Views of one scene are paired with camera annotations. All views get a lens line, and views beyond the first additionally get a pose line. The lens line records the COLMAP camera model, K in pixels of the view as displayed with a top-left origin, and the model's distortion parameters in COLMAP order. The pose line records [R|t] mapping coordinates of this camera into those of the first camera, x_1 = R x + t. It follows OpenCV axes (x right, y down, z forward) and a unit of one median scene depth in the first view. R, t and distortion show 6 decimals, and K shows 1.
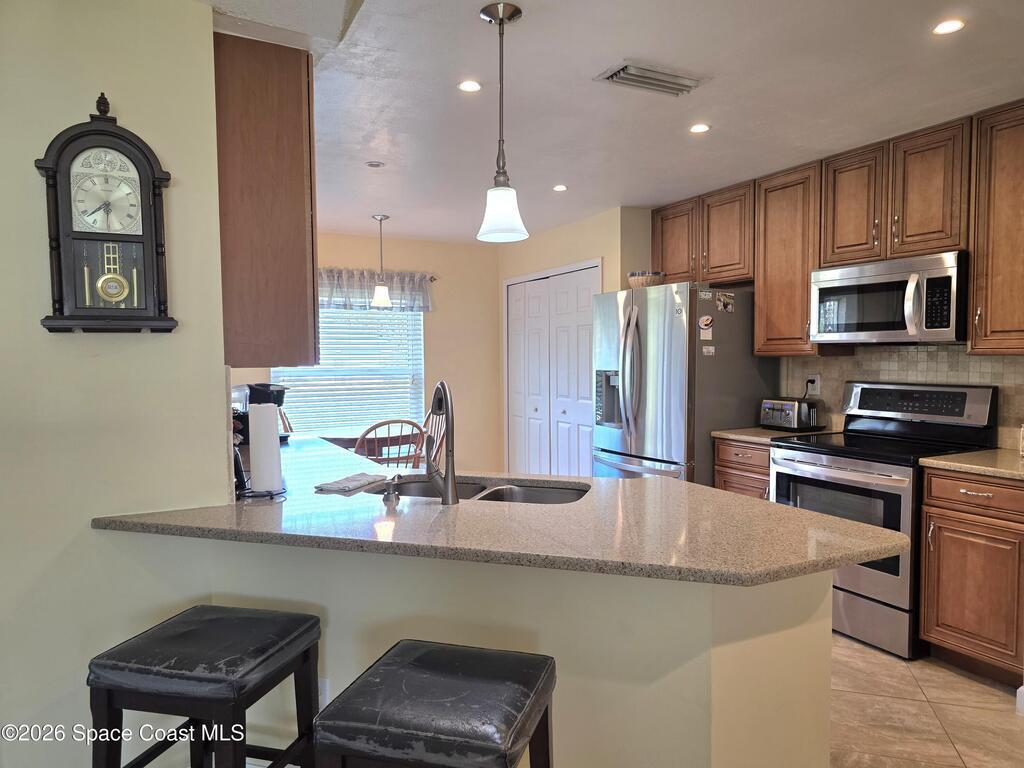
lens RADIAL K [[679.0, 0, 513.2], [0, 679.0, 391.5], [0, 0, 1]] dist [0.033085, -0.003664]
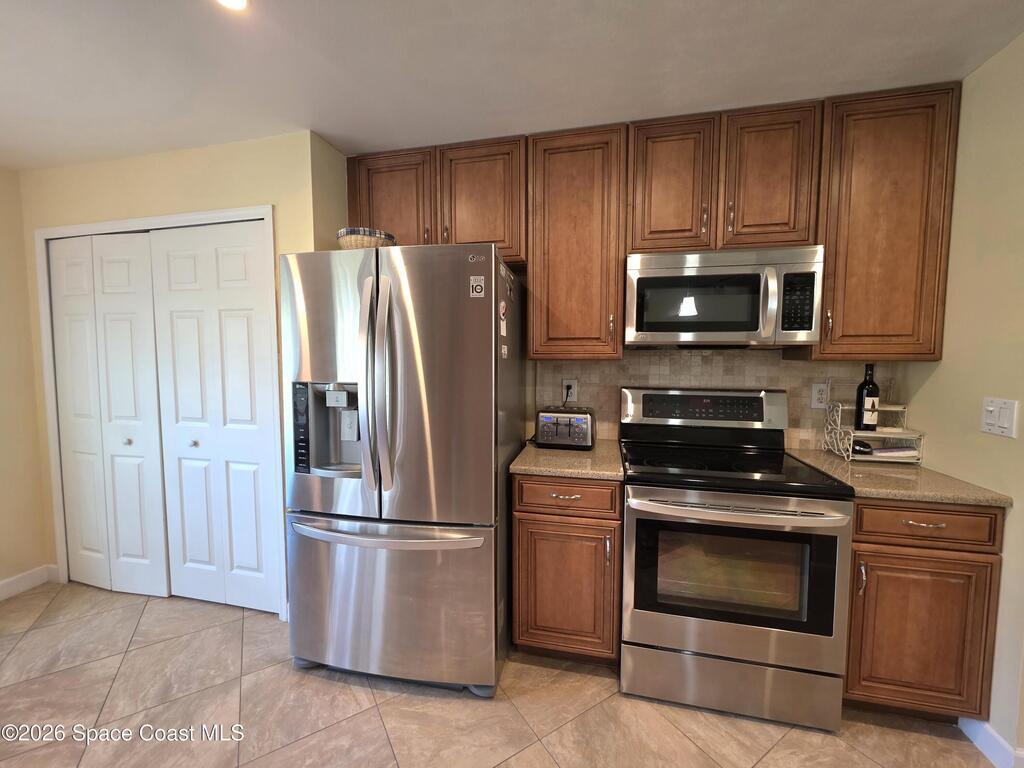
lens RADIAL K [[414.1, 0, 507.9], [0, 414.1, 380.1], [0, 0, 1]] dist [0.000057, -0.000166]
pose [[0.660002, -0.037657, 0.750319, -0.034417], [0.034012, 0.999217, 0.020231, -0.044735], [-0.750493, 0.012167, 0.660766, 0.817666]]
